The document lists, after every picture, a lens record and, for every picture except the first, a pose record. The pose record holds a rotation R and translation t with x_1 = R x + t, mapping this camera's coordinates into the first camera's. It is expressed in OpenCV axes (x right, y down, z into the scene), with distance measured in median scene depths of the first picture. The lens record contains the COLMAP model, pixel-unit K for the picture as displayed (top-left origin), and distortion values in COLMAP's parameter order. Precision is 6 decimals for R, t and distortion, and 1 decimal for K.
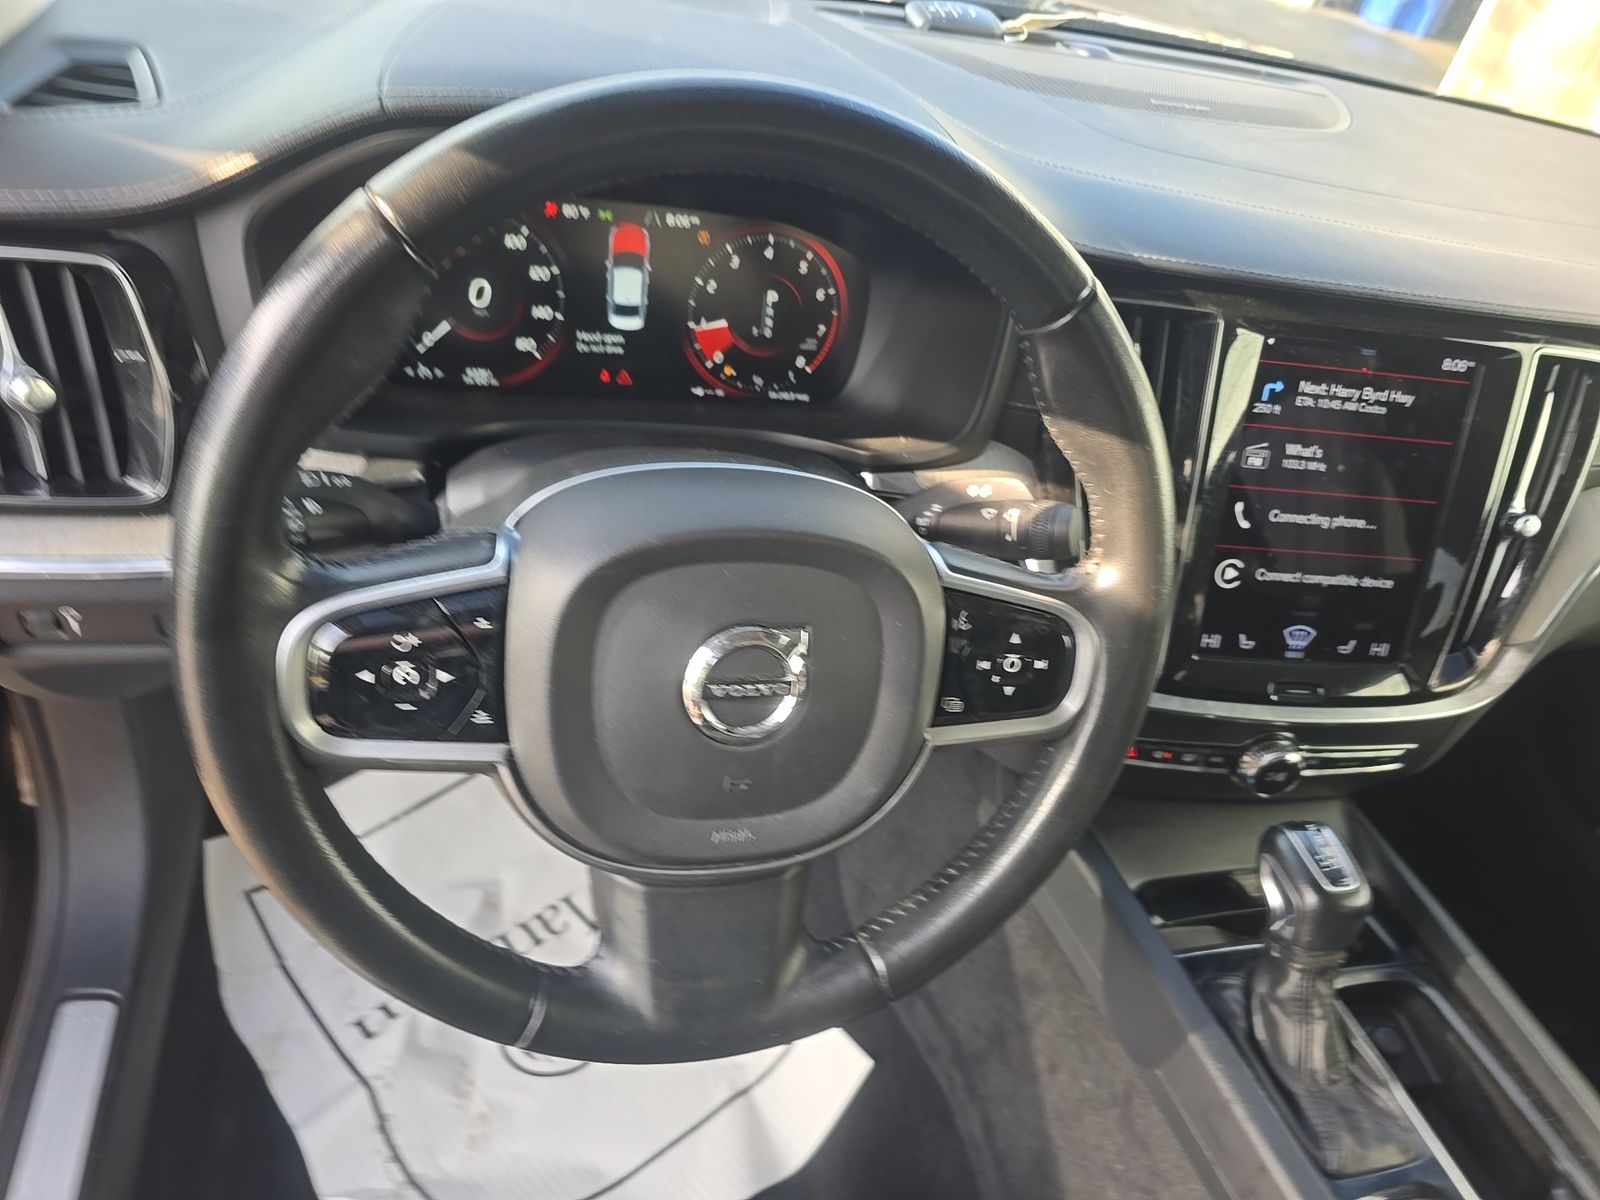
lens RADIAL K [[1087.3, 0, 786.5], [0, 1087.3, 606.8], [0, 0, 1]] dist [0.030277, -0.023233]
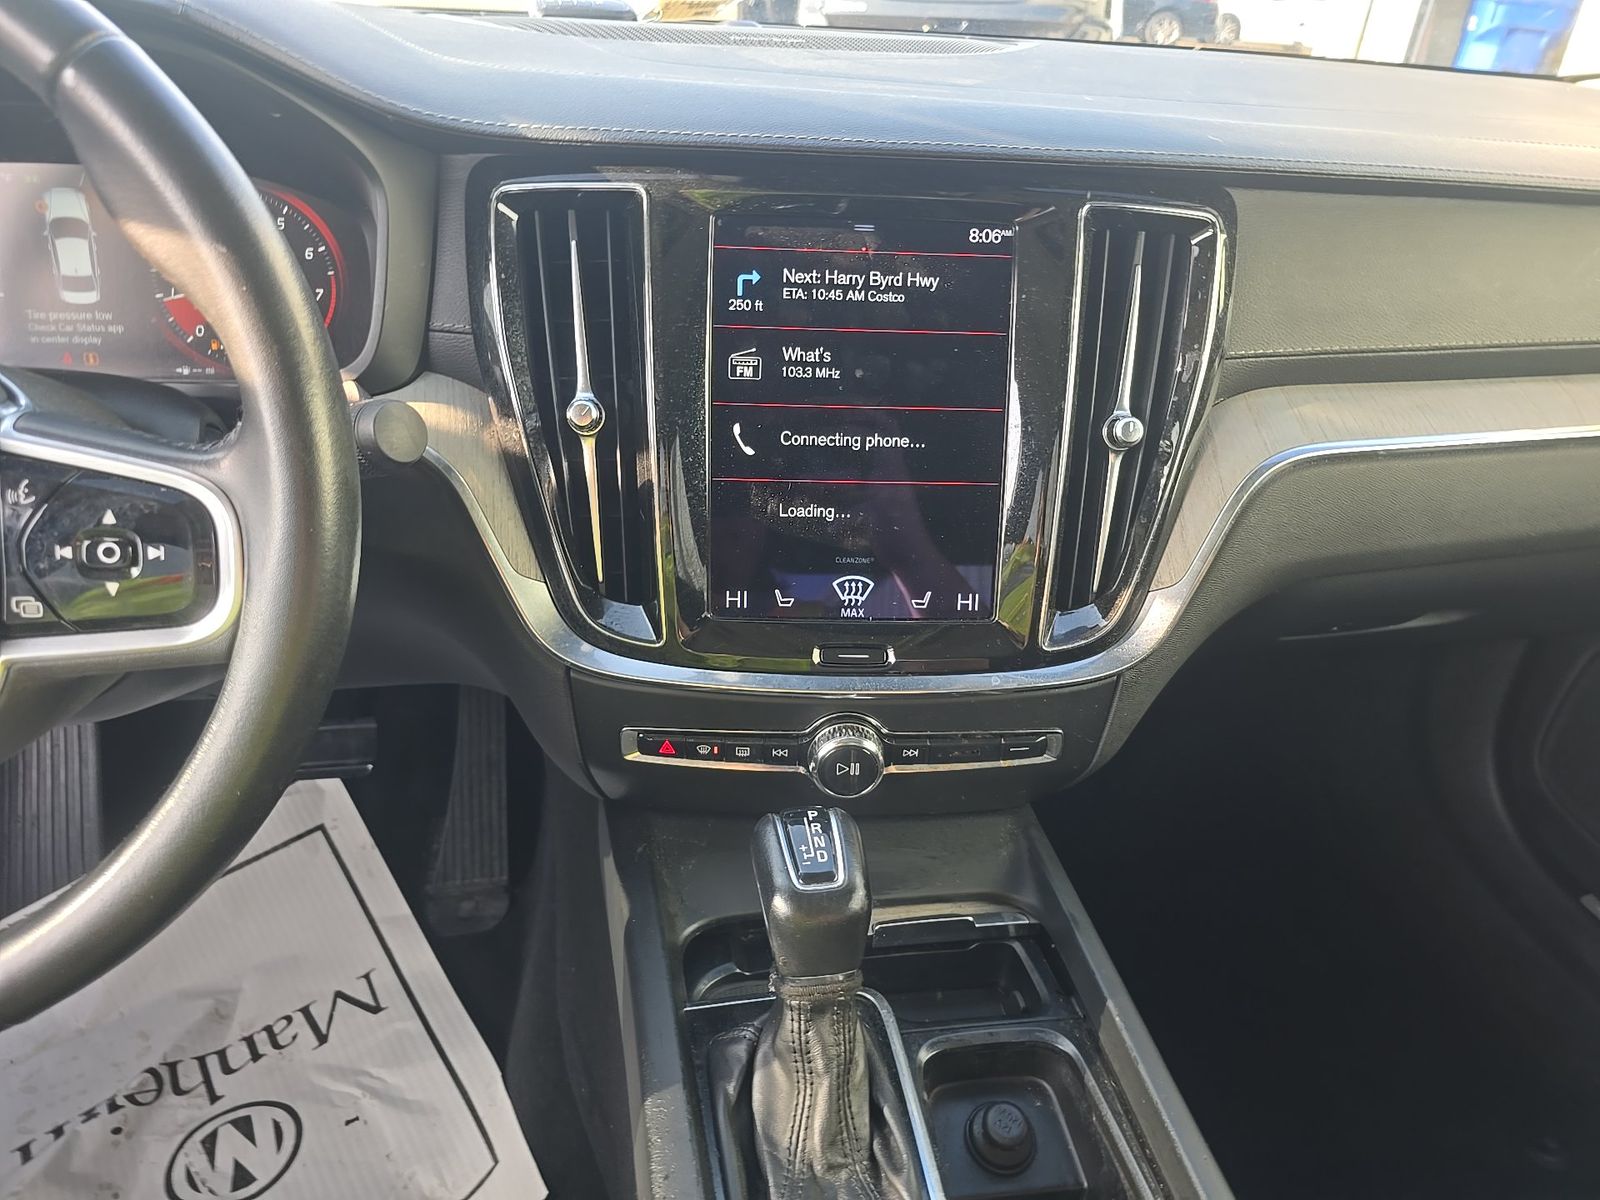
lens RADIAL K [[1087.3, 0, 796.1], [0, 1087.3, 612.5], [0, 0, 1]] dist [0.030277, -0.023233]
pose [[0.990245, -0.069397, -0.120827, 0.542658], [0.052112, 0.988672, -0.140757, 0.159652], [0.129226, 0.133088, 0.982643, 0.222755]]
